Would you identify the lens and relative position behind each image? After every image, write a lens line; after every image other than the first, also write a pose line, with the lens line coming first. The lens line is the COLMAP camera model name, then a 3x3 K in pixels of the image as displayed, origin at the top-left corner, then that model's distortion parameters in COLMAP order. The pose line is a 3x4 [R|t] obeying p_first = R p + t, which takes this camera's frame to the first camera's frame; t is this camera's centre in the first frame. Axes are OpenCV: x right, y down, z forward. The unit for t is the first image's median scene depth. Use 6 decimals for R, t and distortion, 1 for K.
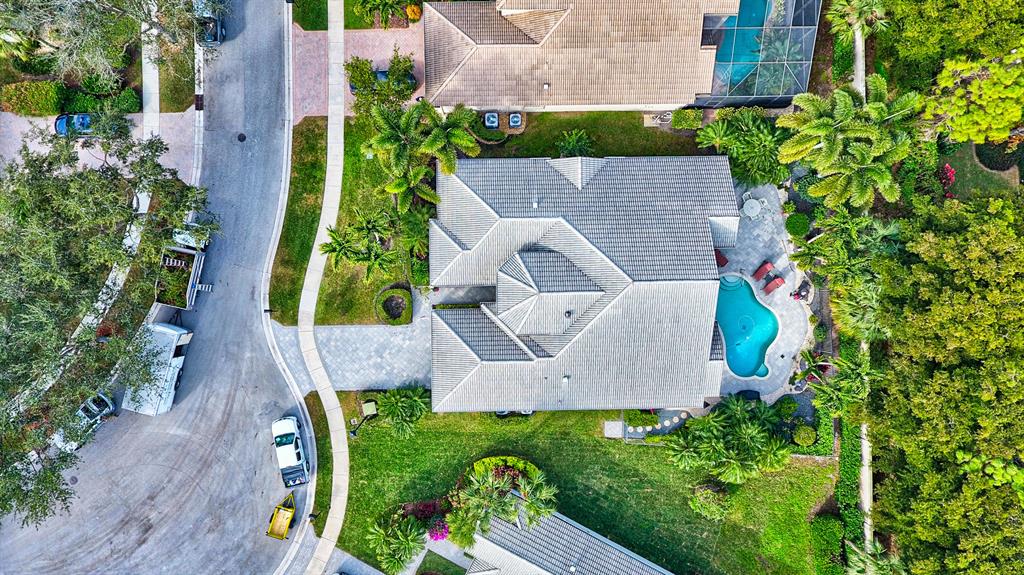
lens RADIAL K [[604.1, 0, 501.9], [0, 604.1, 288.6], [0, 0, 1]] dist [0.000137, -0.001353]
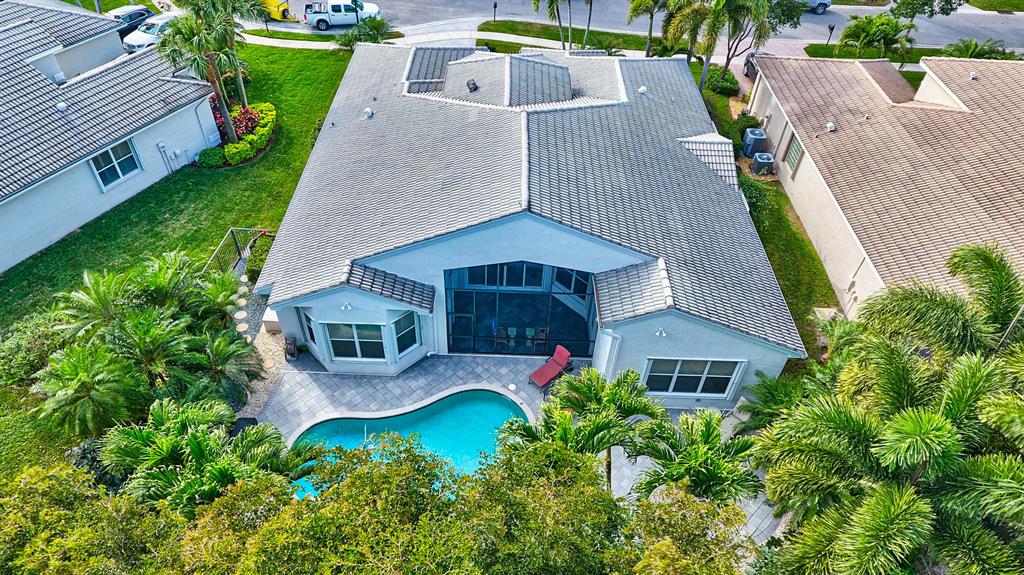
lens RADIAL K [[655.1, 0, 495.5], [0, 655.1, 289.0], [0, 0, 1]] dist [-0.001352, -0.001325]
pose [[-0.039419, 0.683689, -0.728708, 0.699773], [-0.999062, -0.040046, 0.016473, 0.001801], [-0.017919, 0.728674, 0.684626, 0.649485]]
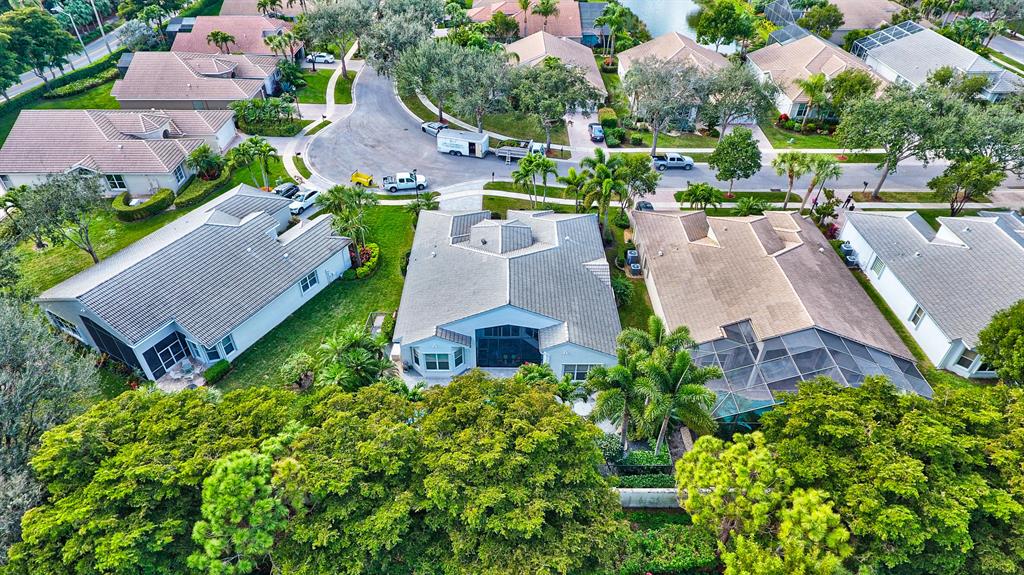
lens RADIAL K [[604.1, 0, 501.9], [0, 604.1, 288.6], [0, 0, 1]] dist [0.000137, -0.001353]
pose [[-0.016971, 0.611301, -0.791216, 1.138194], [-0.999856, -0.010112, 0.013634, -0.012362], [0.000334, 0.791334, 0.611384, 0.262023]]
